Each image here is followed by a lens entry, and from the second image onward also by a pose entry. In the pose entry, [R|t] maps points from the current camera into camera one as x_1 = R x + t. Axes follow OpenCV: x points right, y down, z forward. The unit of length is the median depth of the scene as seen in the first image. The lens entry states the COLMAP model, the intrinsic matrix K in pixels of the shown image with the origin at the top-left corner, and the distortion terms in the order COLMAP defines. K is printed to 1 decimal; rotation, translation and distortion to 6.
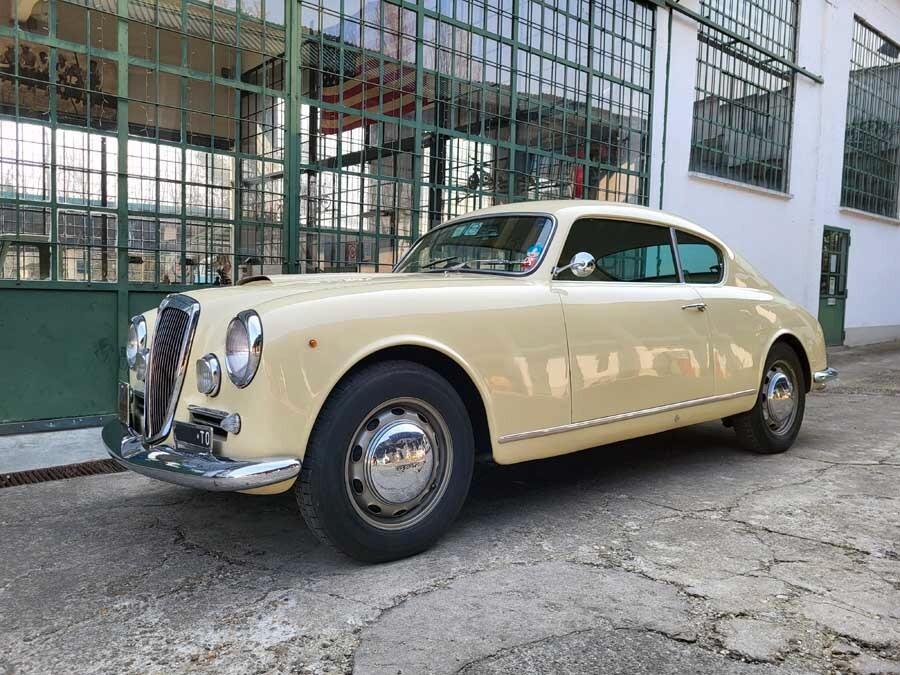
lens RADIAL K [[683.3, 0, 444.5], [0, 683.3, 324.9], [0, 0, 1]] dist [0.047833, -0.037334]
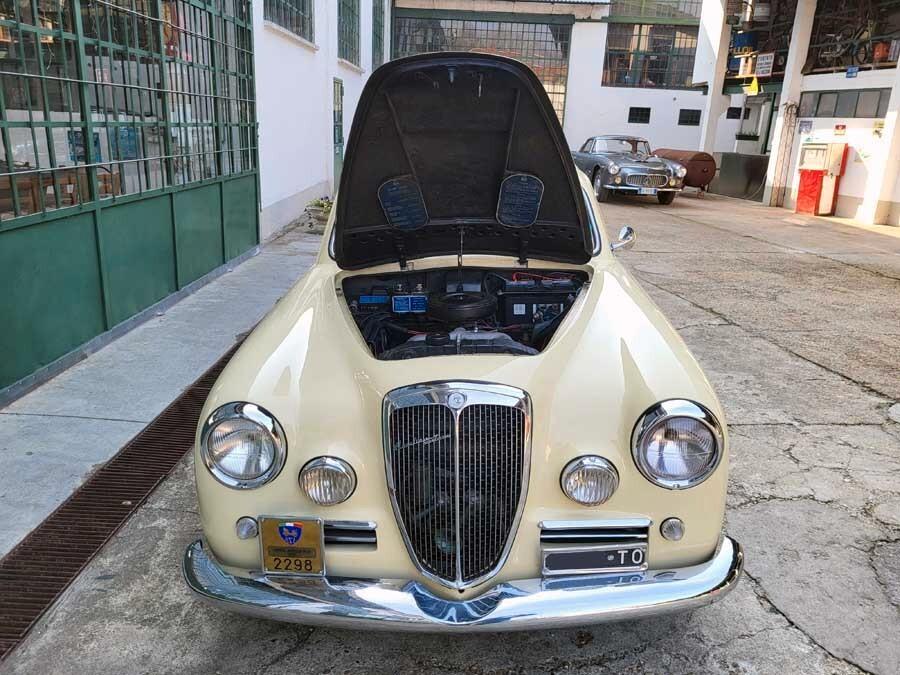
lens RADIAL K [[683.3, 0, 455.3], [0, 683.3, 335.1], [0, 0, 1]] dist [0.047833, -0.037334]
pose [[0.653937, -0.220384, 0.723738, -0.810711], [0.012891, 0.959738, 0.280601, -0.258667], [-0.756439, -0.174166, 0.630449, 0.539668]]
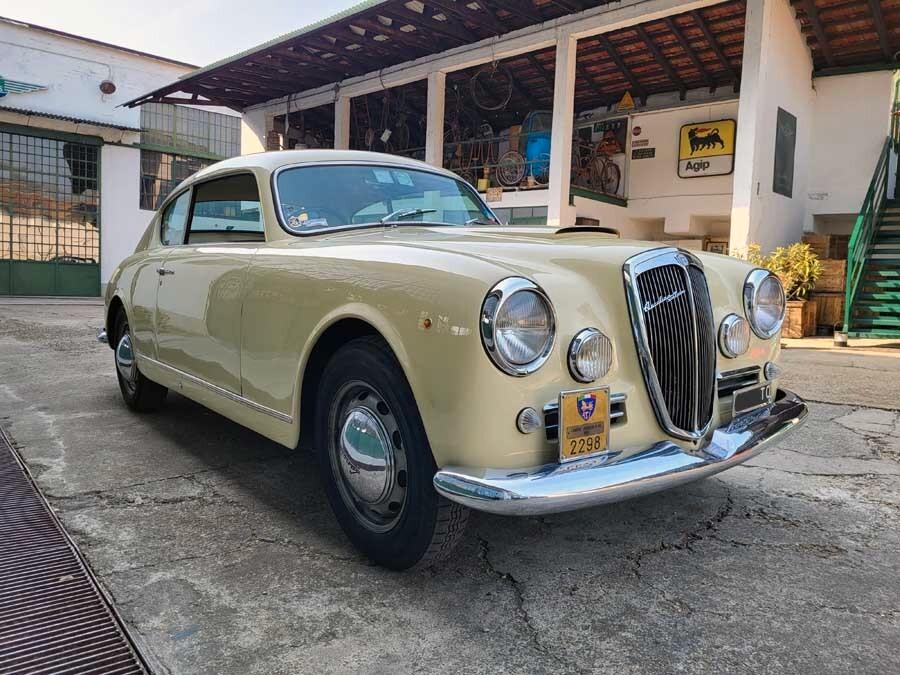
lens RADIAL K [[683.3, 0, 448.5], [0, 683.3, 326.2], [0, 0, 1]] dist [0.047833, -0.037334]
pose [[0.023230, -0.081681, 0.996388, -1.091505], [0.015965, 0.996560, 0.081323, -0.021531], [-0.999603, 0.014018, 0.024454, 1.143887]]
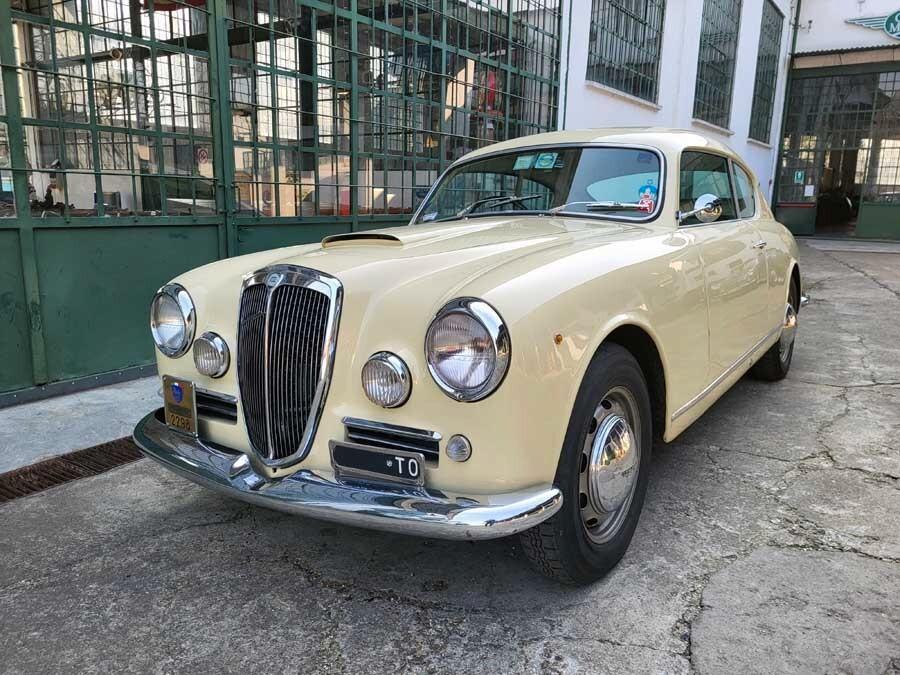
lens RADIAL K [[683.3, 0, 453.2], [0, 683.3, 332.3], [0, 0, 1]] dist [0.047833, -0.037334]
pose [[0.961275, -0.060470, 0.268876, -0.389382], [0.019094, 0.987900, 0.153915, -0.076875], [-0.274930, -0.142821, 0.950797, 0.227559]]
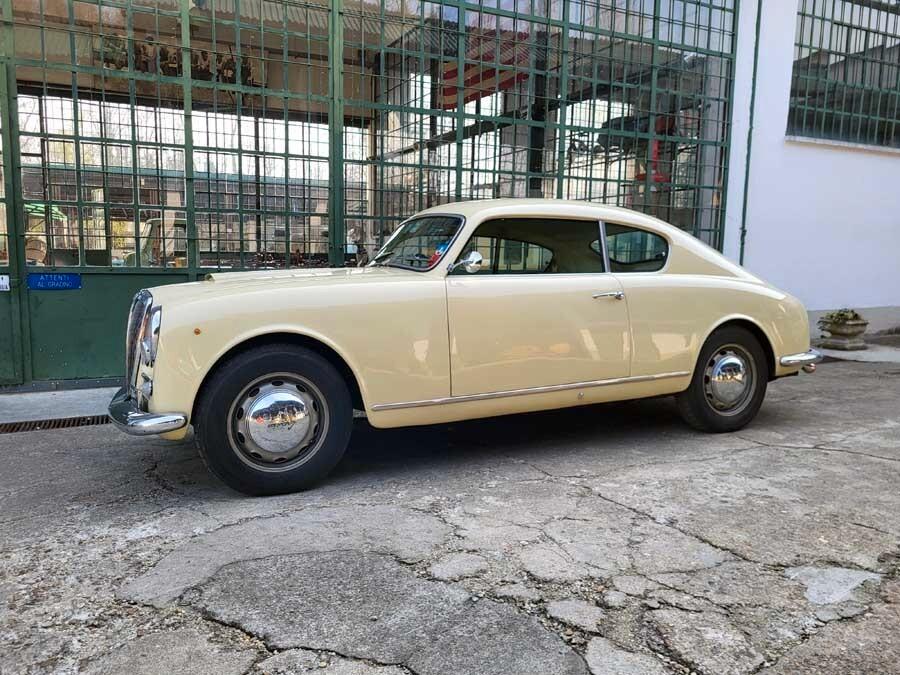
lens RADIAL K [[683.3, 0, 448.6], [0, 683.3, 330.5], [0, 0, 1]] dist [0.047833, -0.037334]
pose [[0.971530, 0.018965, -0.236156, 0.463155], [-0.004389, 0.998061, 0.062096, -0.046447], [0.236876, -0.059291, 0.969729, -0.150534]]
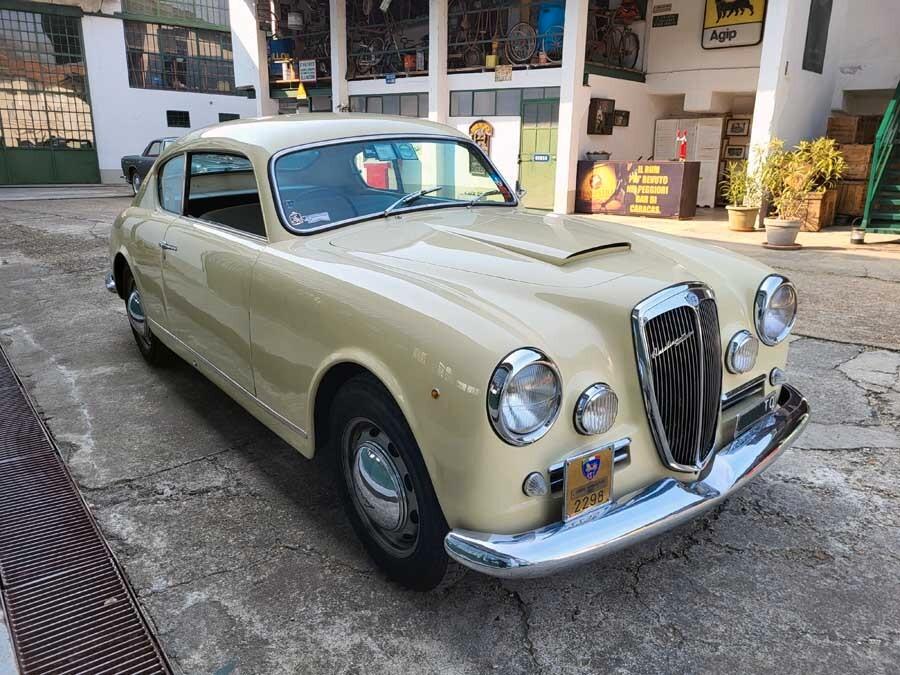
lens RADIAL K [[683.3, 0, 449.9], [0, 683.3, 336.8], [0, 0, 1]] dist [0.047833, -0.037334]
pose [[0.032096, -0.287261, 0.957314, -1.059400], [0.036951, 0.957494, 0.286076, -0.199718], [-0.998802, 0.026192, 0.041346, 1.137190]]
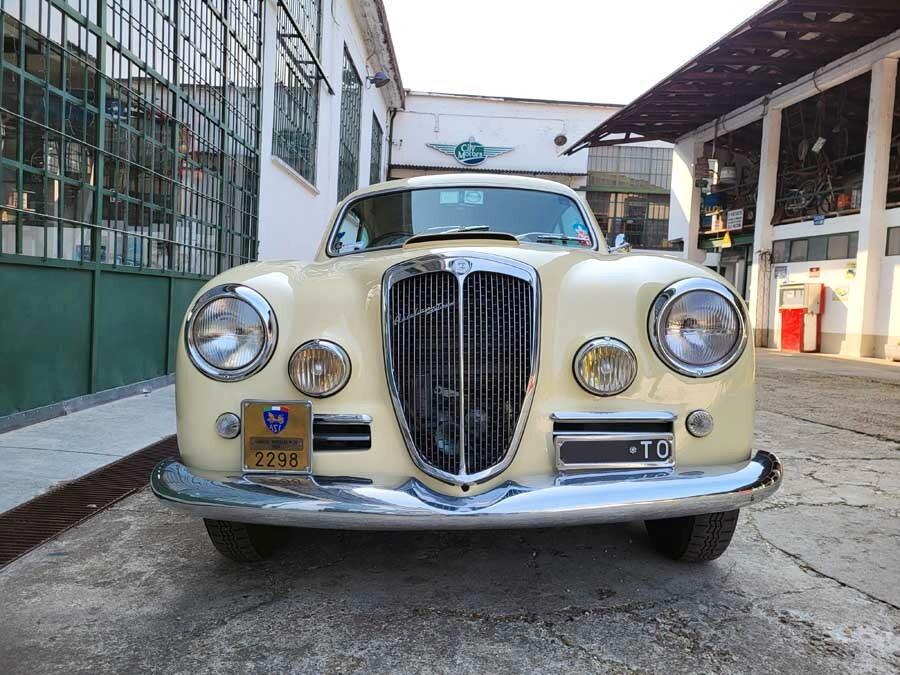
lens RADIAL K [[683.3, 0, 443.4], [0, 683.3, 336.7], [0, 0, 1]] dist [0.047833, -0.037334]
pose [[0.654504, -0.034404, 0.755275, -0.829730], [0.007614, 0.999213, 0.038918, 0.009909], [-0.756020, -0.019721, 0.654251, 0.545521]]
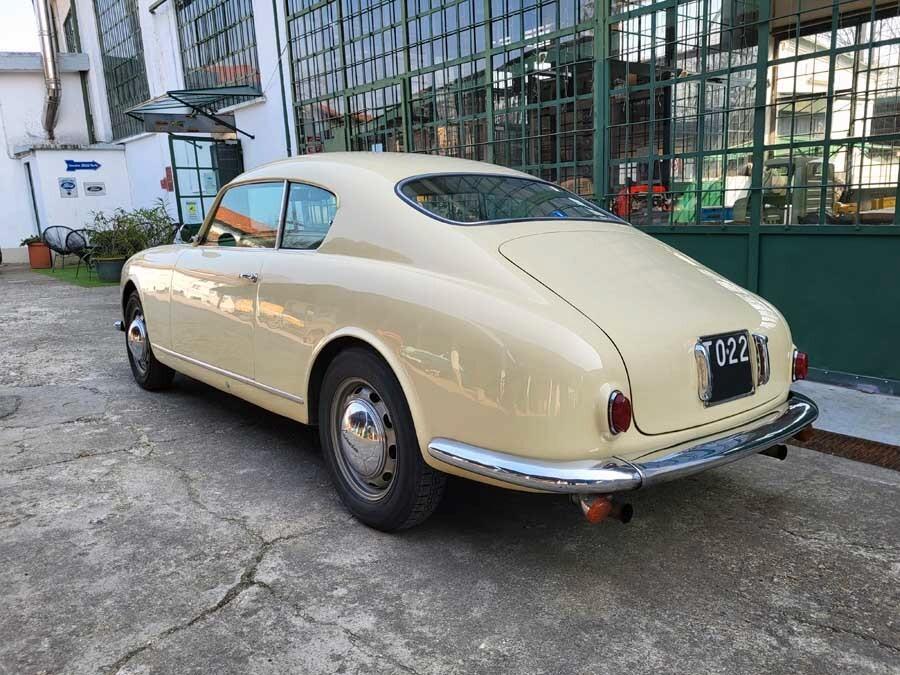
lens RADIAL K [[683.3, 0, 450.4], [0, 683.3, 333.2], [0, 0, 1]] dist [0.047833, -0.037334]
pose [[0.000590, 0.168375, -0.985723, 1.557751], [-0.009320, 0.985681, 0.168362, -0.130691], [0.999956, 0.009088, 0.002150, 1.566612]]
